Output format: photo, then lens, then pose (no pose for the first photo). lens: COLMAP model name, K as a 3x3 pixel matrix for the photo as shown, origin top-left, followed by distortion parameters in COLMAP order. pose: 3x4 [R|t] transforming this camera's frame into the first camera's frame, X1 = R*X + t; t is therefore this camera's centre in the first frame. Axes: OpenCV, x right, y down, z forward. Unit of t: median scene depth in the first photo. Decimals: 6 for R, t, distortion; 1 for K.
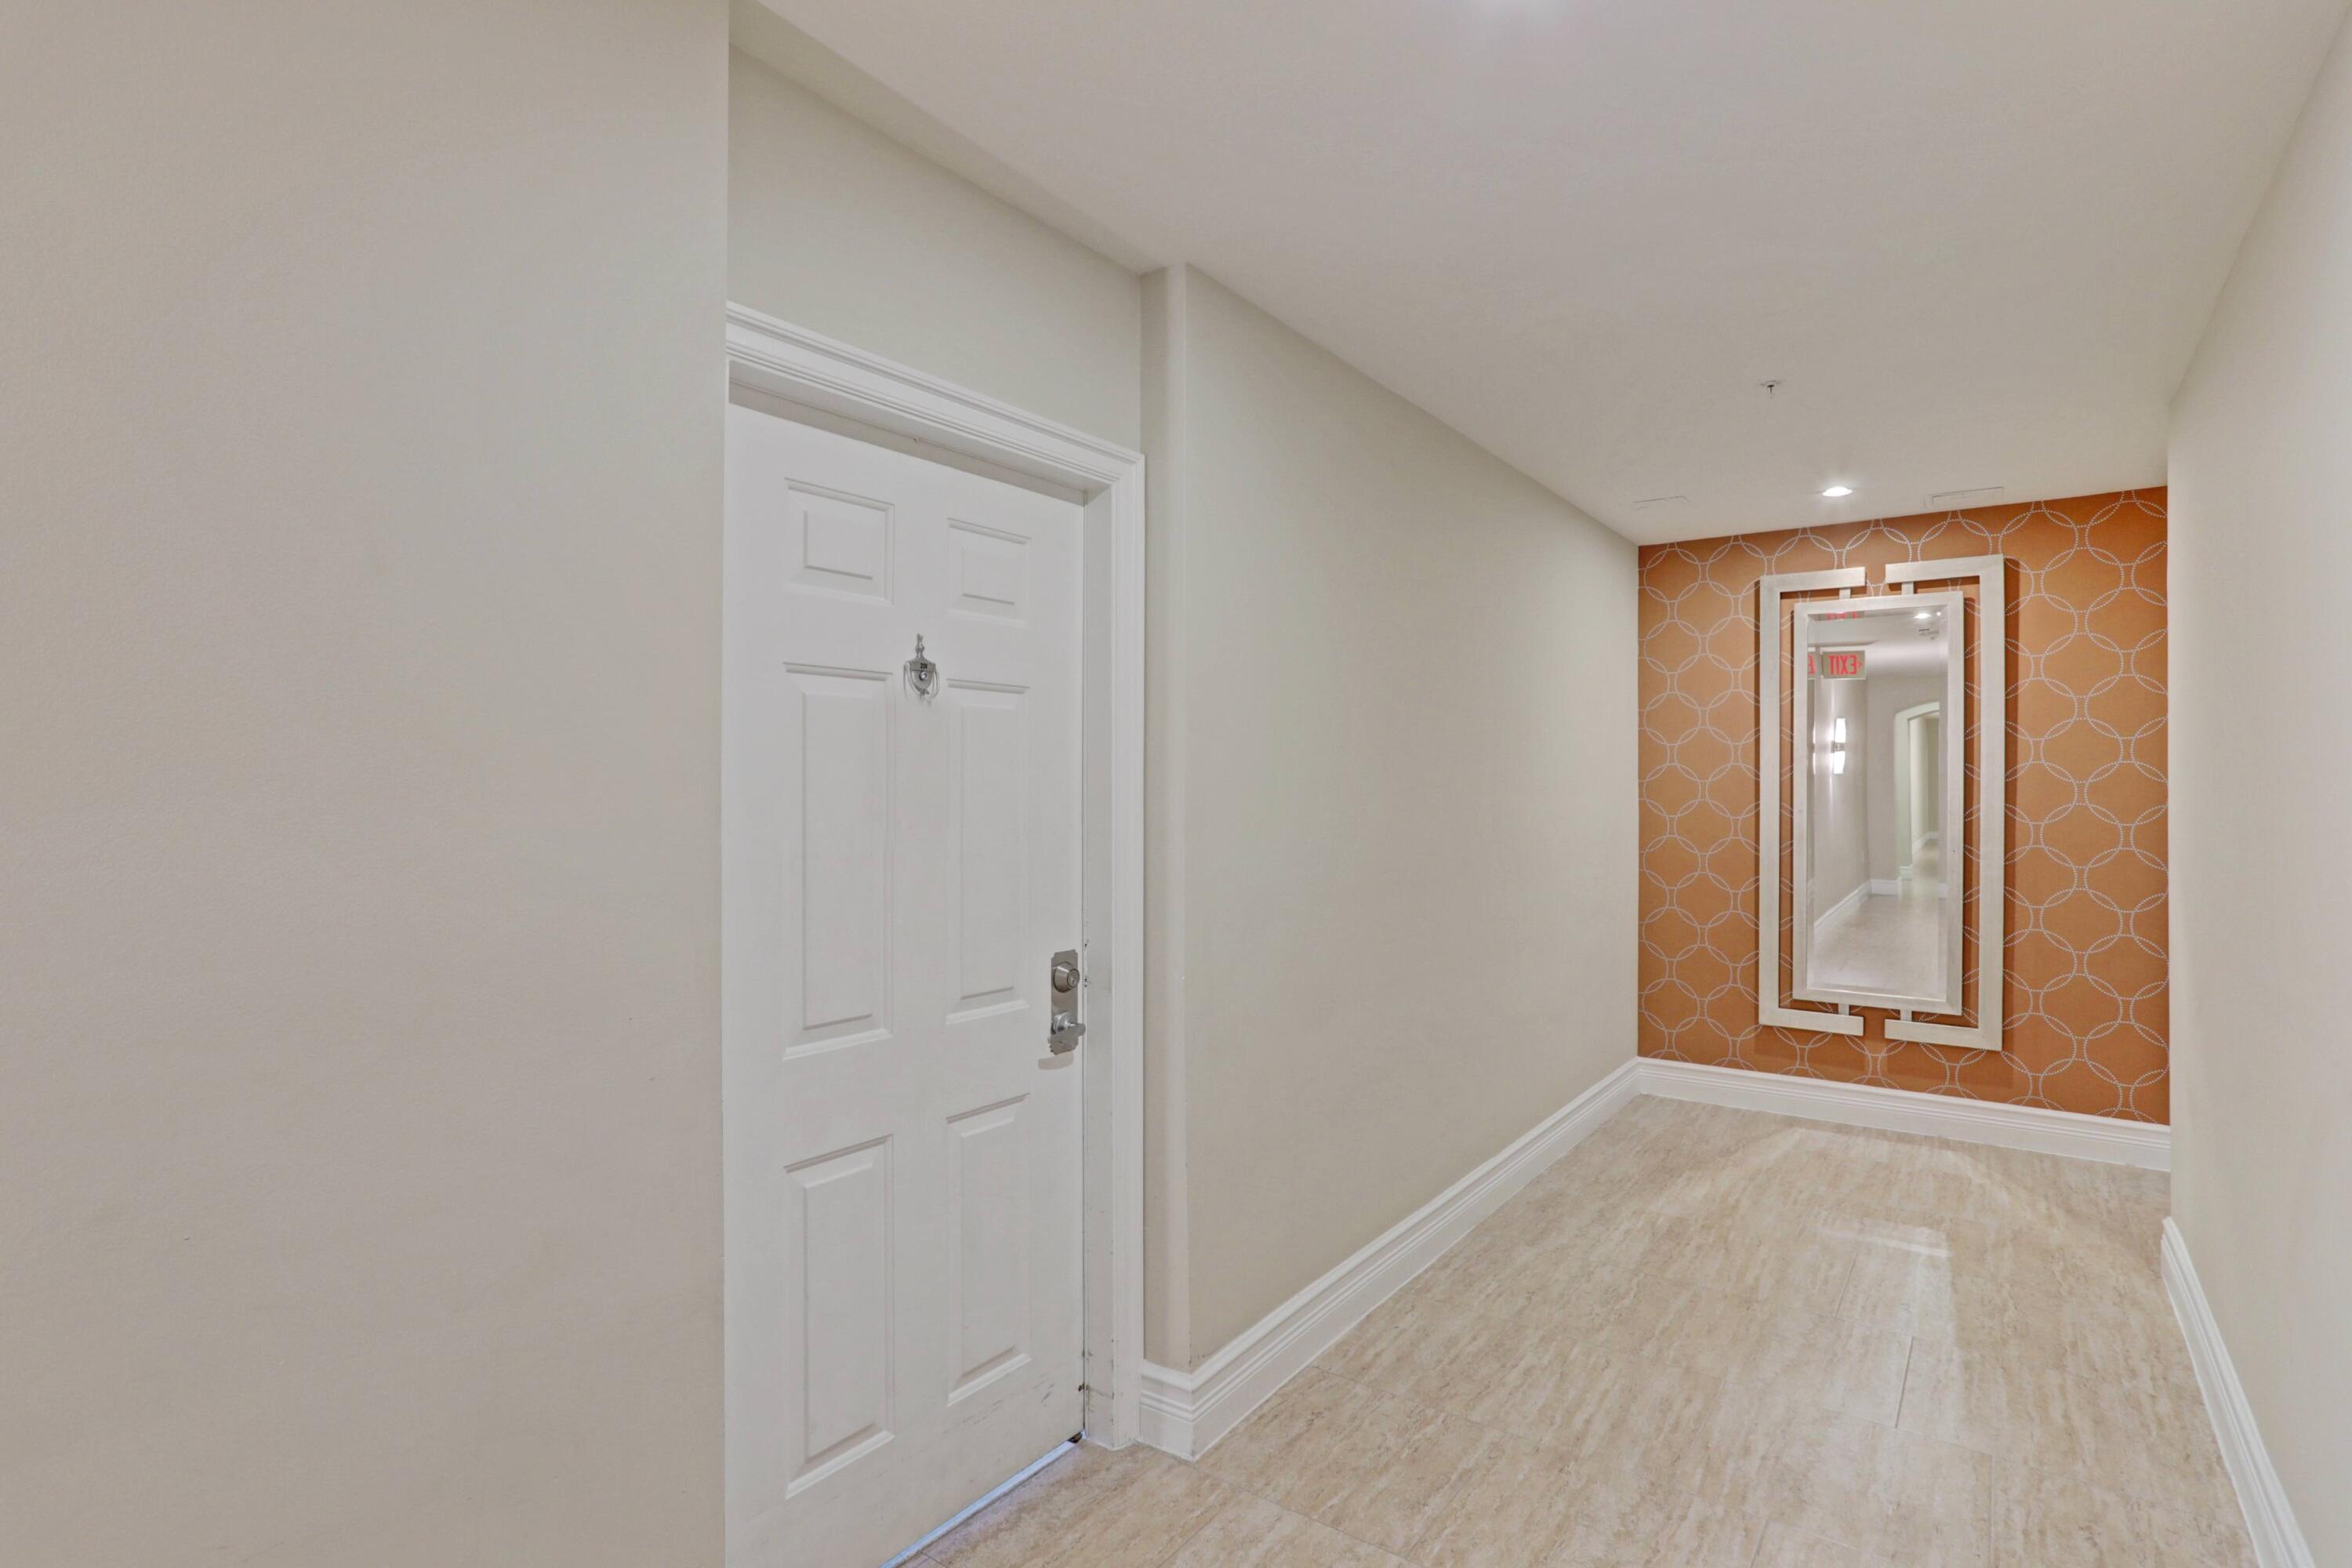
lens RADIAL K [[1157.9, 0, 1201.5], [0, 1157.9, 786.0], [0, 0, 1]] dist [-0.031539, 0.027633]
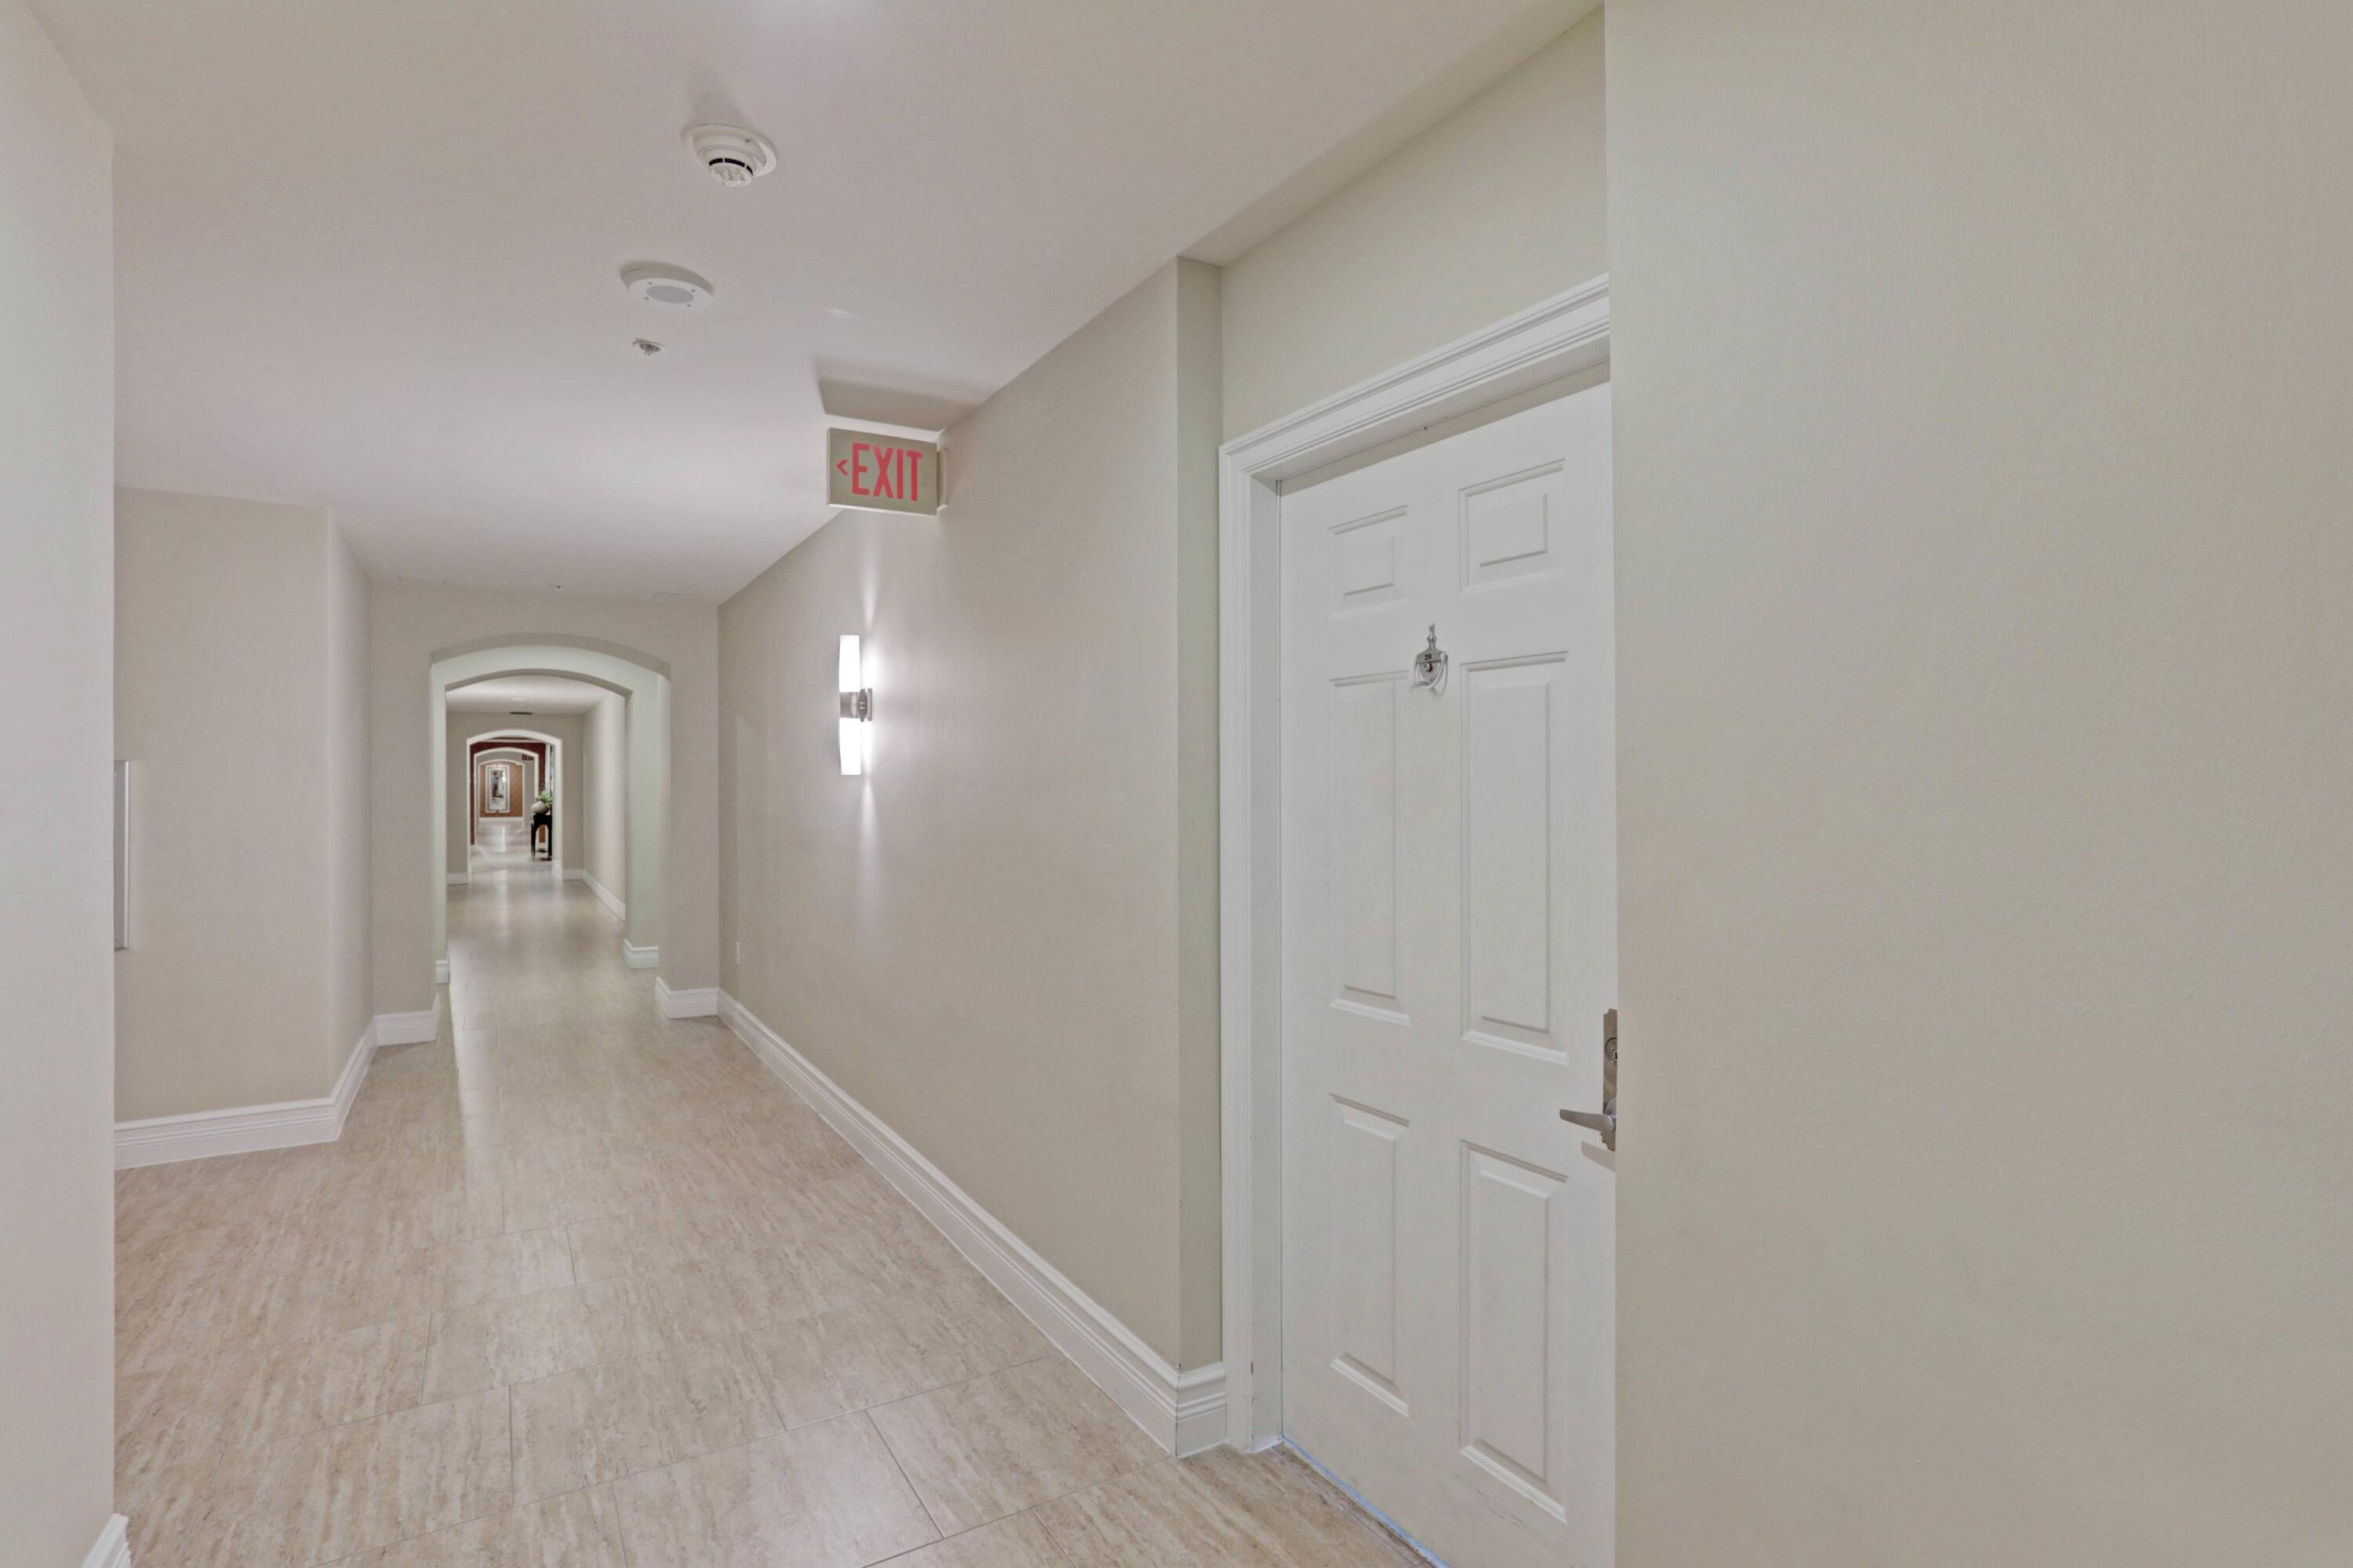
lens RADIAL K [[1158.5, 0, 1202.0], [0, 1158.5, 786.0], [0, 0, 1]] dist [-0.031539, 0.027633]
pose [[-0.374516, 0.000039, -0.927220, 0.733690], [0.002722, 0.999996, -0.001058, 0.005246], [0.927216, -0.002920, -0.374515, 1.187032]]
